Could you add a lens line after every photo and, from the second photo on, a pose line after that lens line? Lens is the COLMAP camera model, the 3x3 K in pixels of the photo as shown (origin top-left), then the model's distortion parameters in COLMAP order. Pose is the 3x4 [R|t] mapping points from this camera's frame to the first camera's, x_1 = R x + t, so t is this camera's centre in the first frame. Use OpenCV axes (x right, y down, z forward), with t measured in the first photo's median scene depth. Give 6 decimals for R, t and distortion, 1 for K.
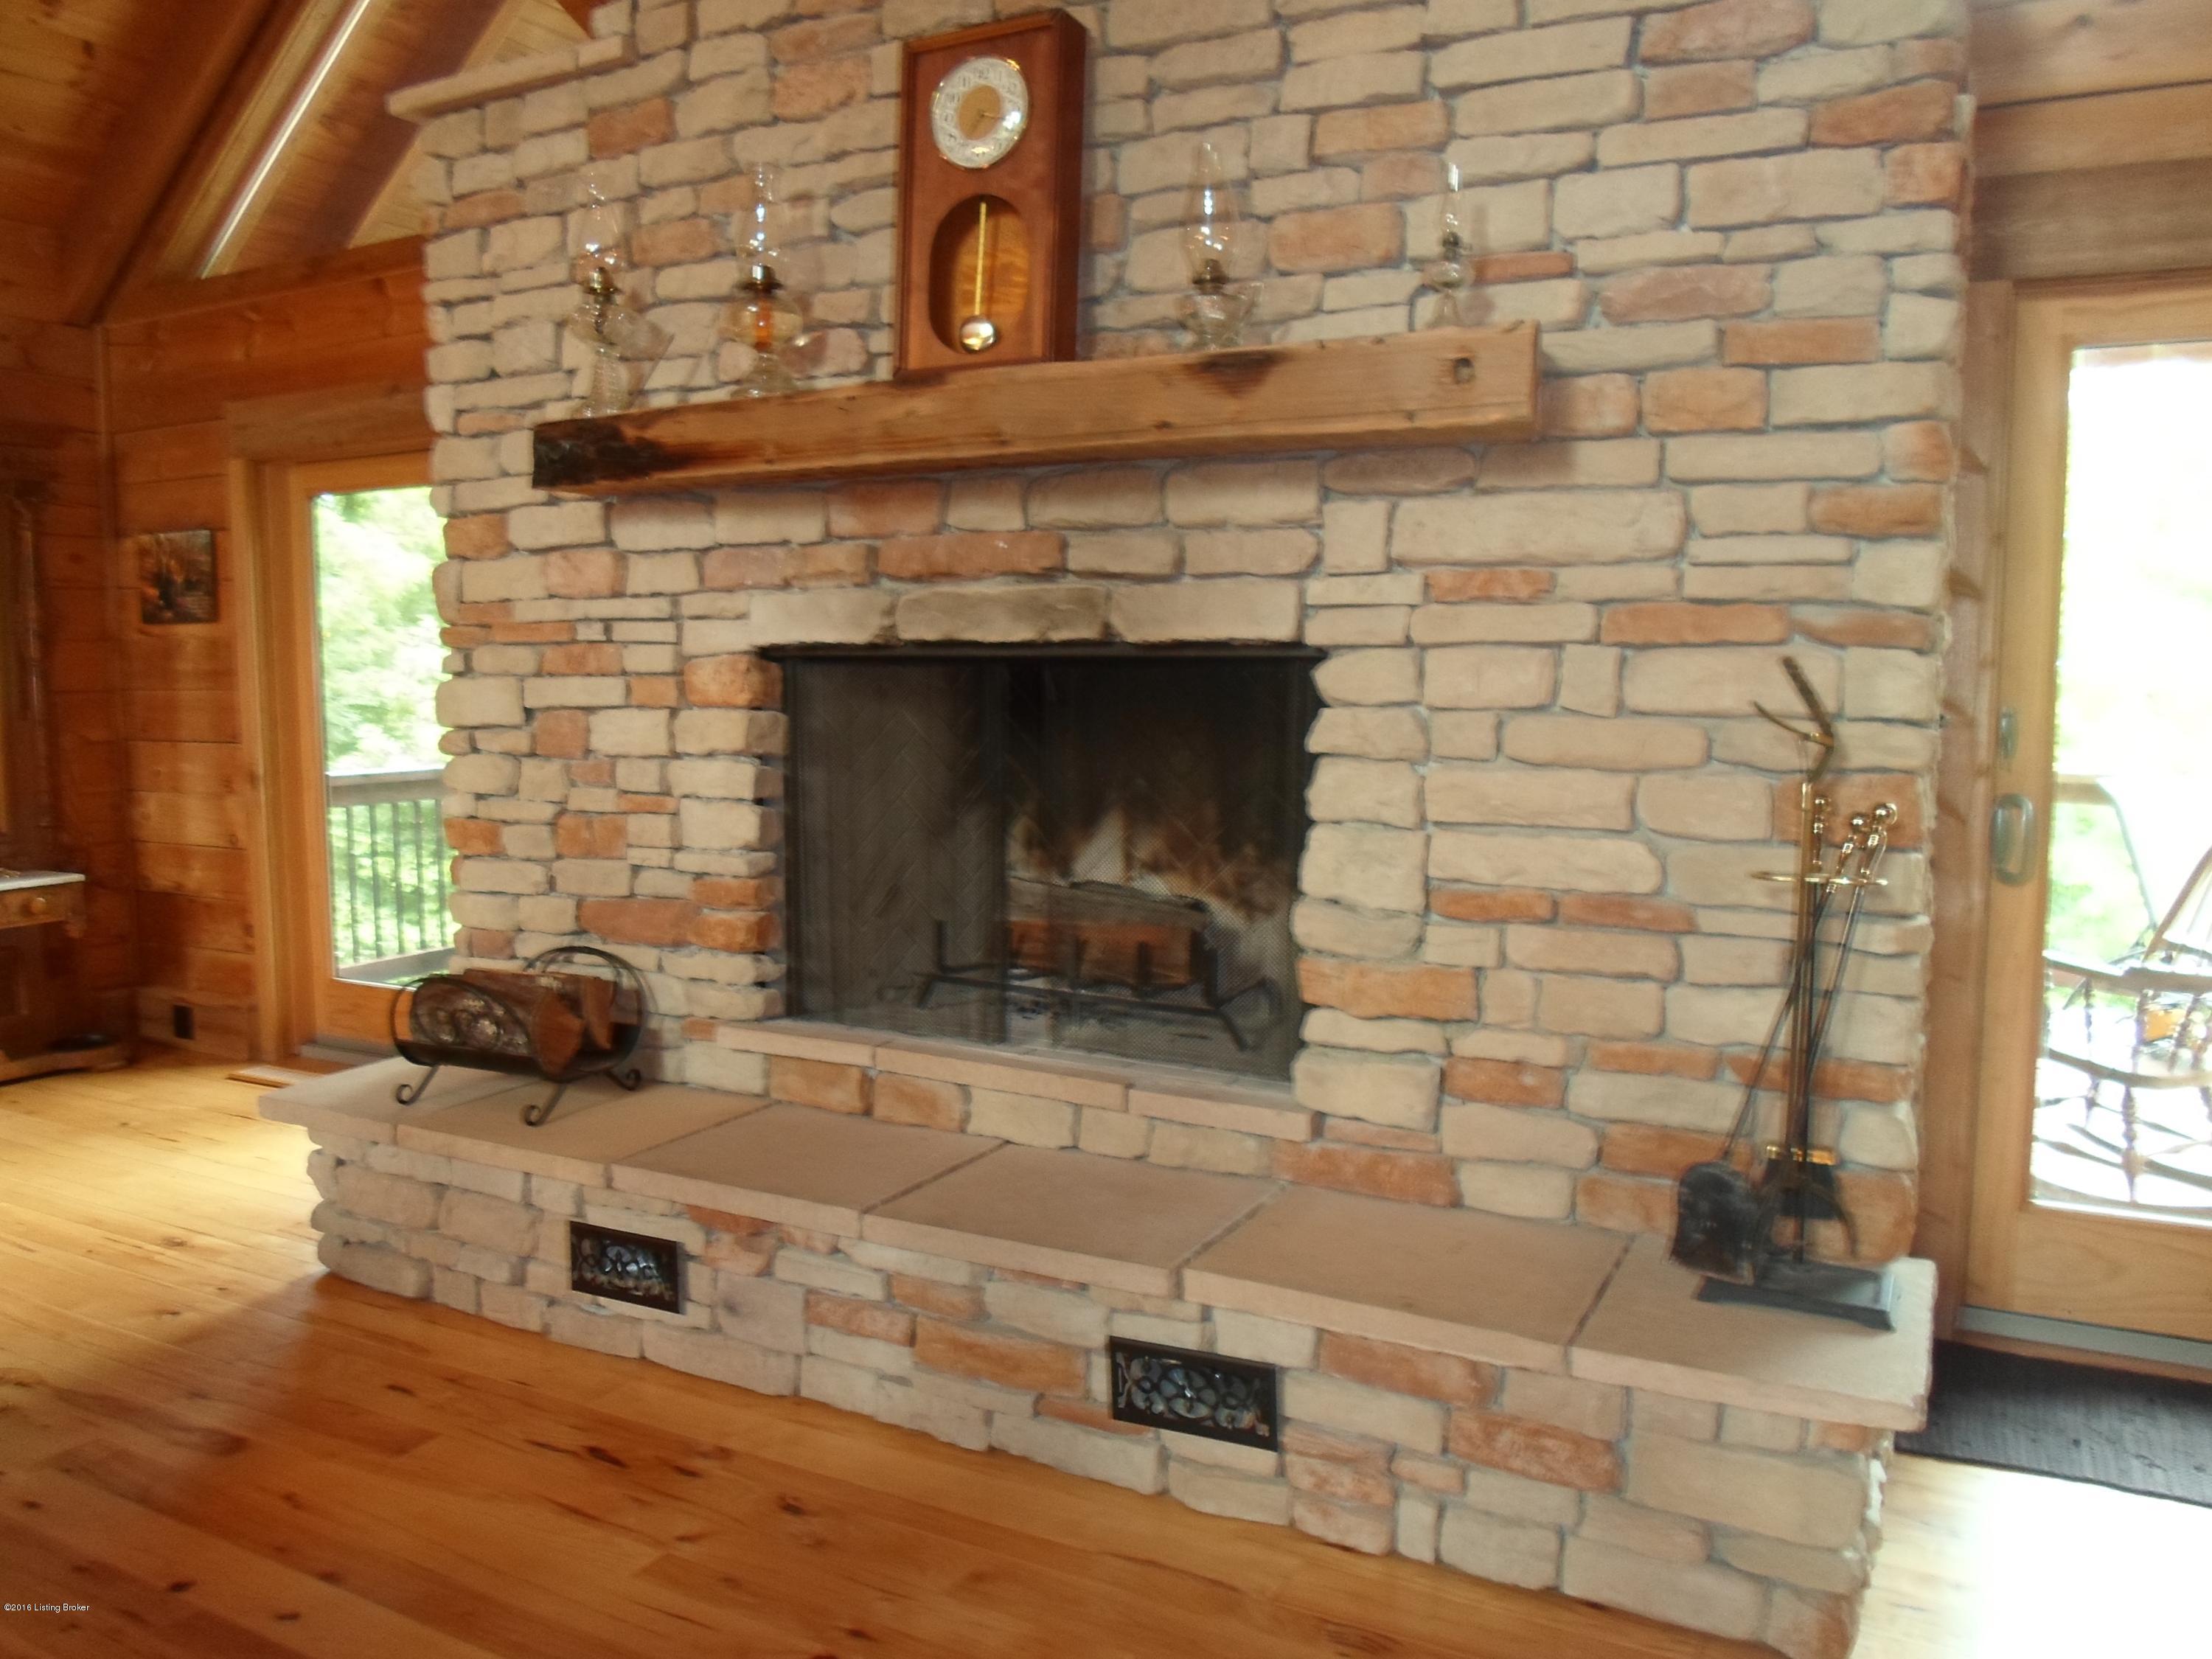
lens RADIAL K [[1721.7, 0, 1139.5], [0, 1721.7, 833.7], [0, 0, 1]] dist [-0.049280, -0.006212]
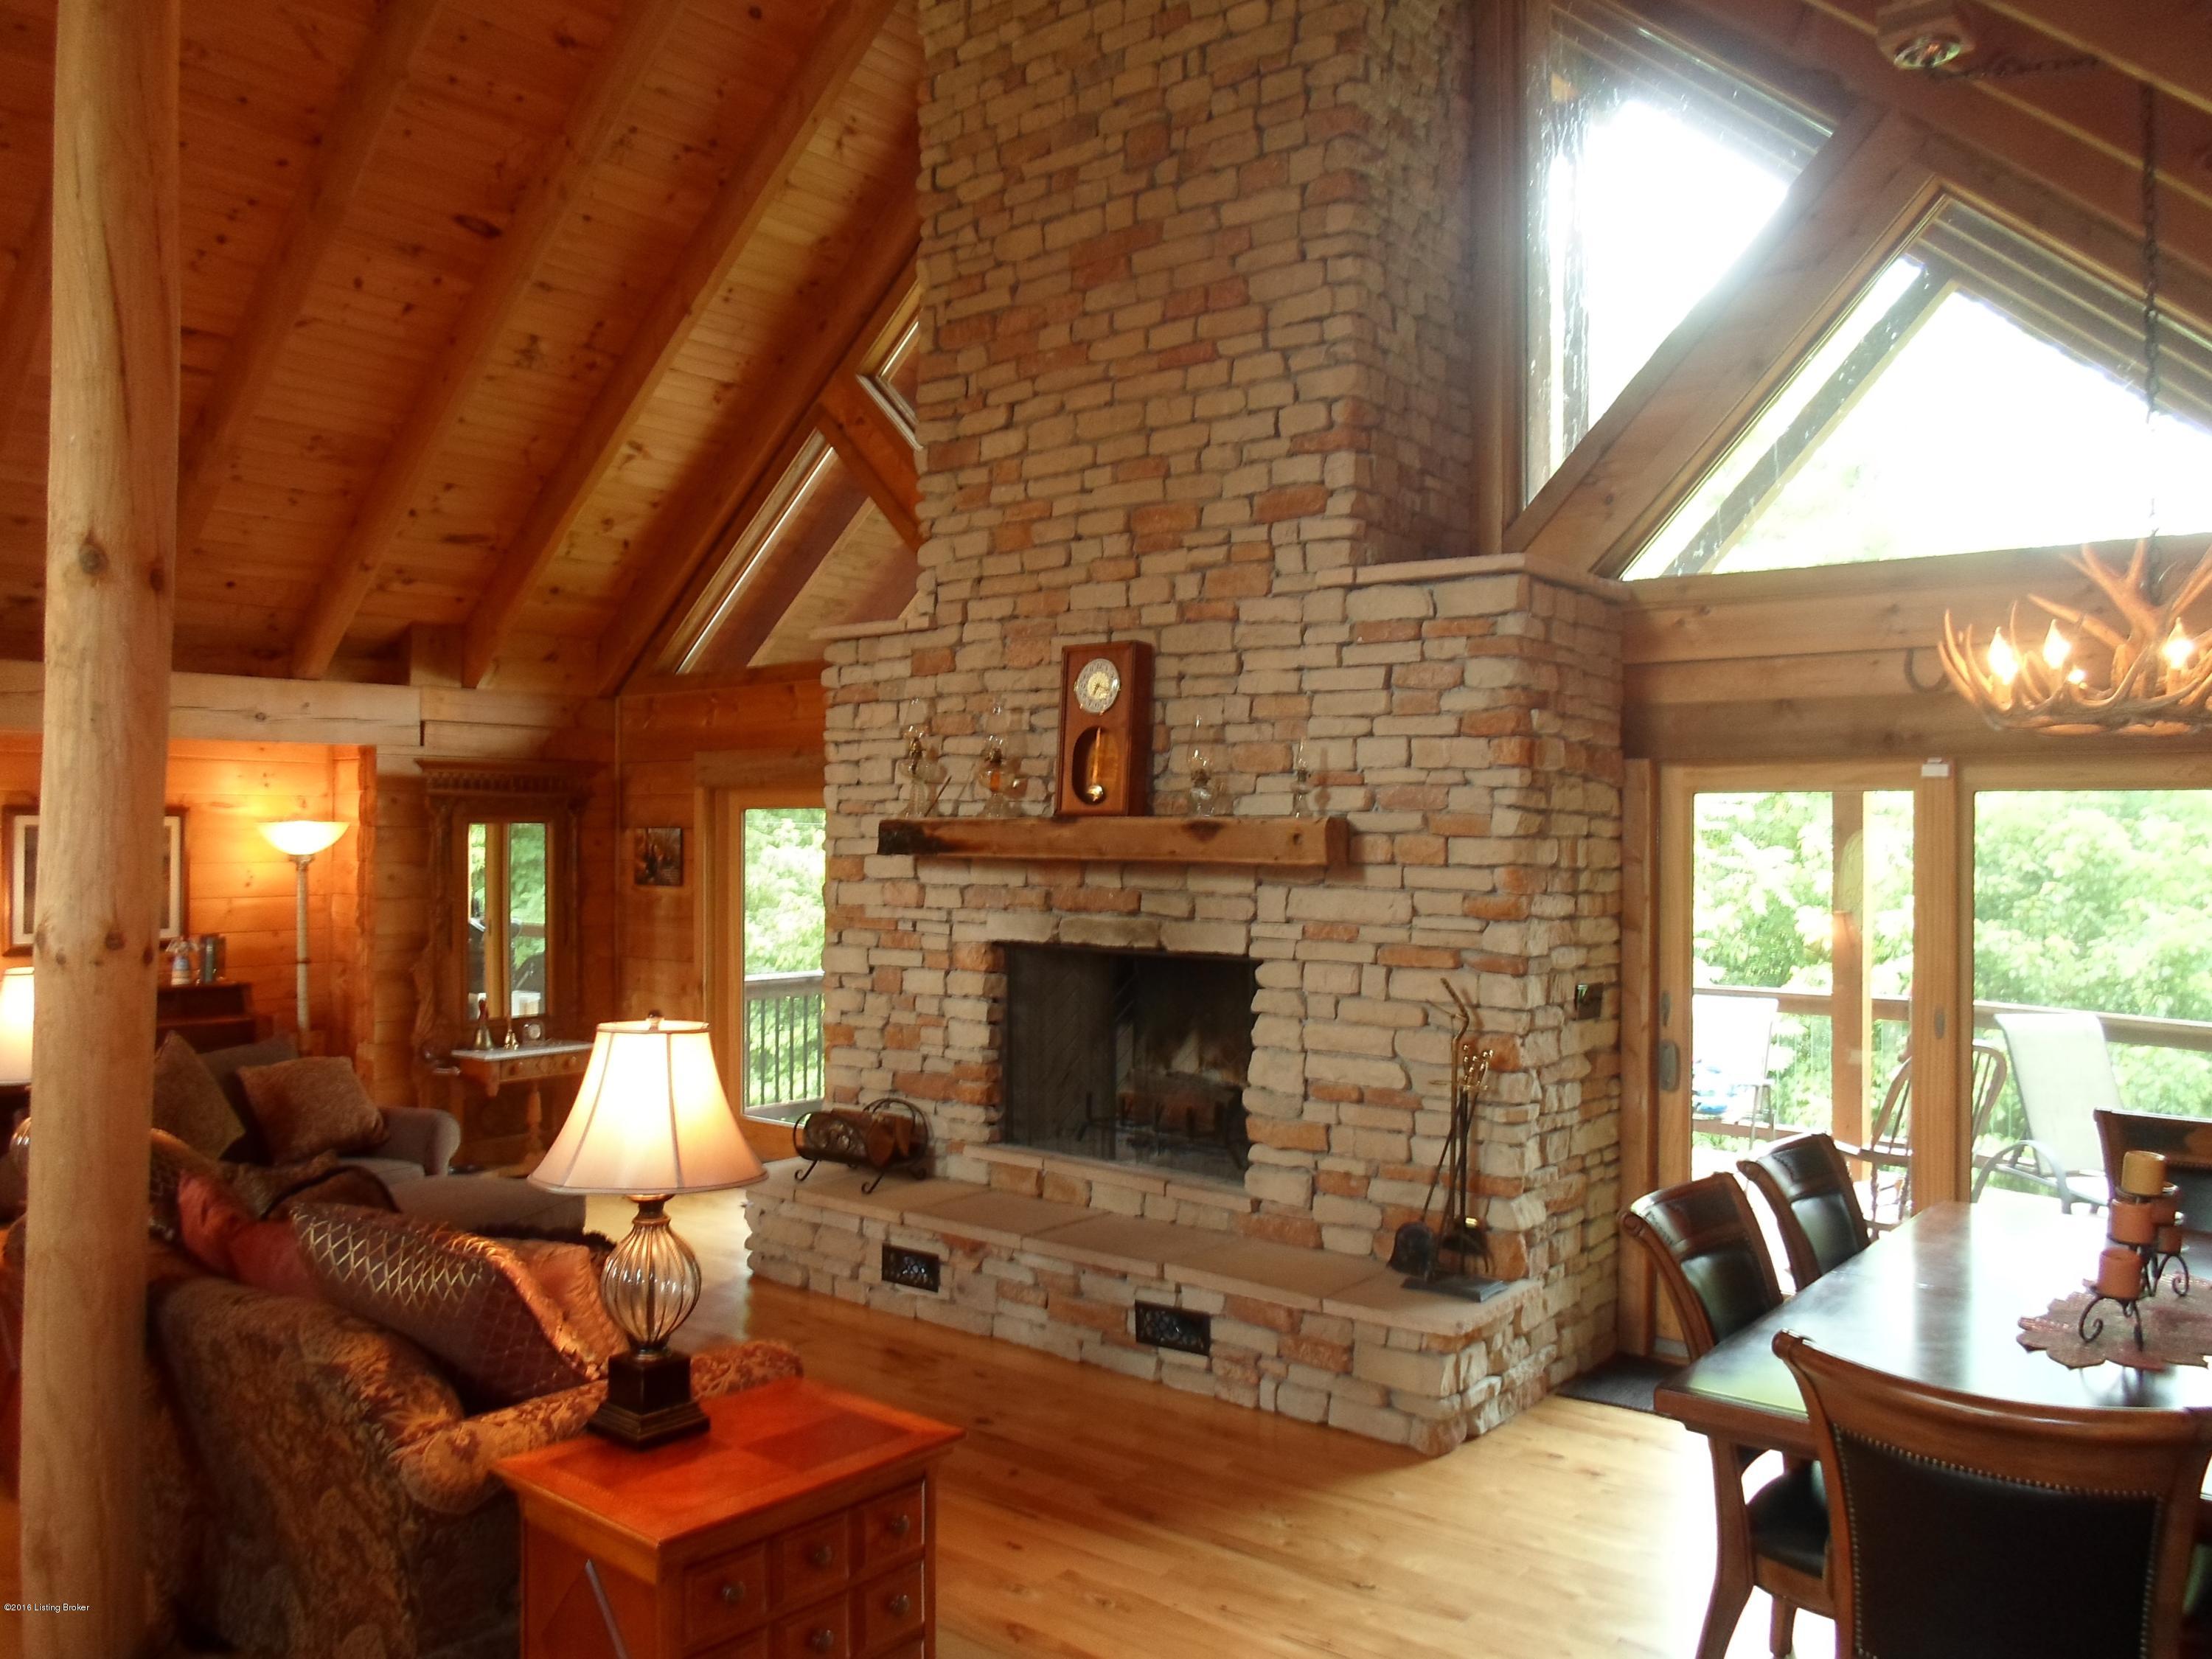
lens RADIAL K [[1738.5, 0, 1106.0], [0, 1738.5, 829.5], [0, 0, 1]] dist [-0.095512, -0.001251]
pose [[0.979322, 0.005807, -0.202226, 0.326380], [-0.026643, 0.994583, -0.100469, -0.049538], [0.200547, 0.103780, 0.974172, -0.958679]]
